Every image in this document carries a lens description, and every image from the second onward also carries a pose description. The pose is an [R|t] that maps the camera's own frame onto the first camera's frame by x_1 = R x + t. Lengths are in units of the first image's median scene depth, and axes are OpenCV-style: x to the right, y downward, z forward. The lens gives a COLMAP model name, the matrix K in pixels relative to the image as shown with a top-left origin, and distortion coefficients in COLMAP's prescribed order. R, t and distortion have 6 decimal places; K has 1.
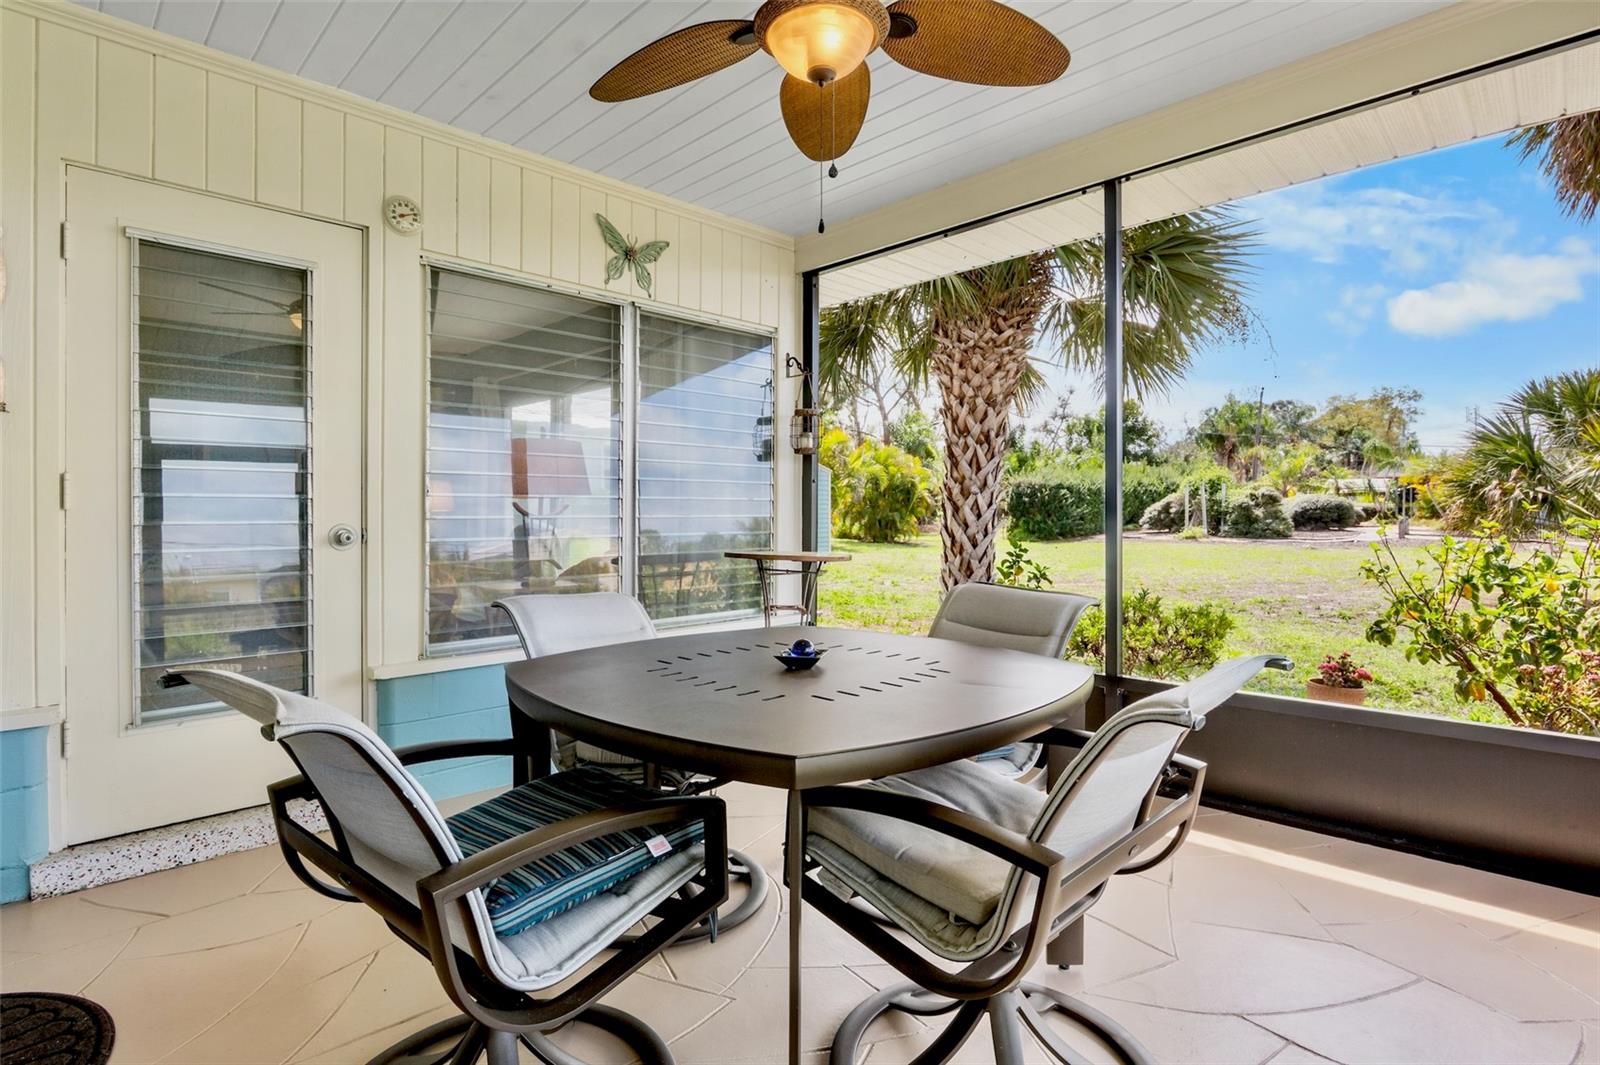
lens RADIAL K [[786.5, 0, 797.8], [0, 786.5, 521.2], [0, 0, 1]] dist [-0.013897, -0.000050]
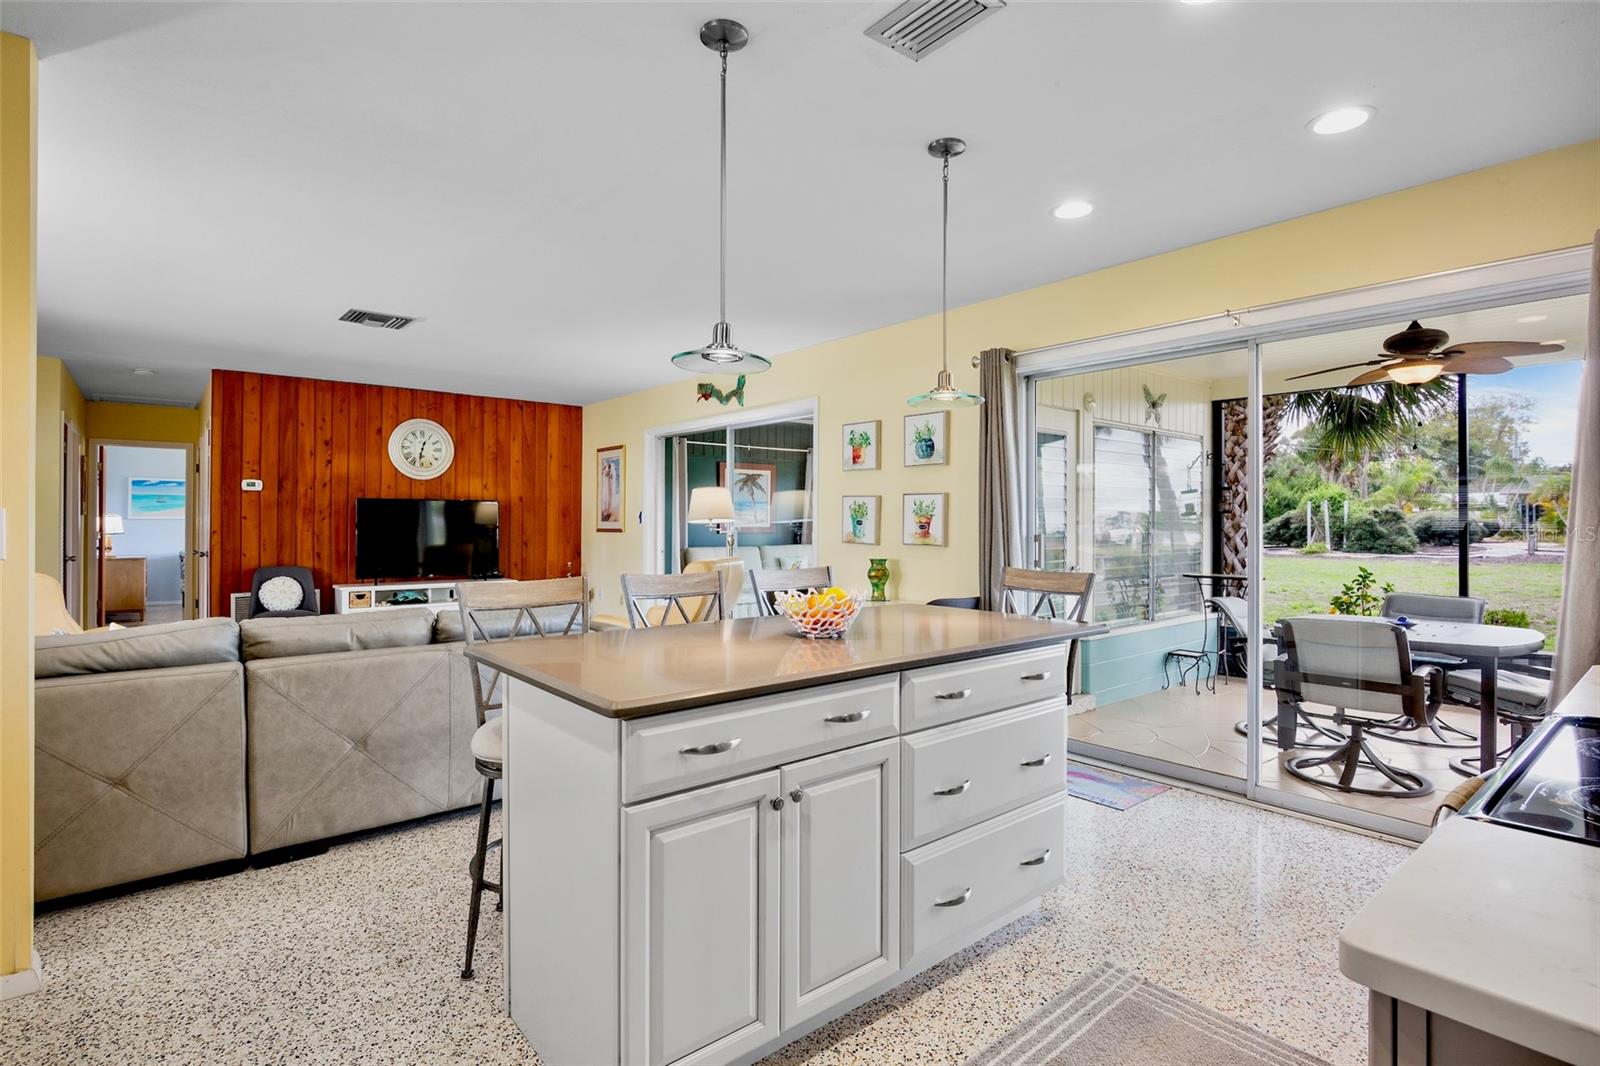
lens RADIAL K [[786.5, 0, 803.2], [0, 786.5, 518.9], [0, 0, 1]] dist [-0.013897, -0.000050]
pose [[0.997008, 0.003871, -0.077200, -0.095969], [-0.004926, 0.999897, -0.013478, -0.006302], [0.077140, 0.013818, 0.996924, -0.089951]]
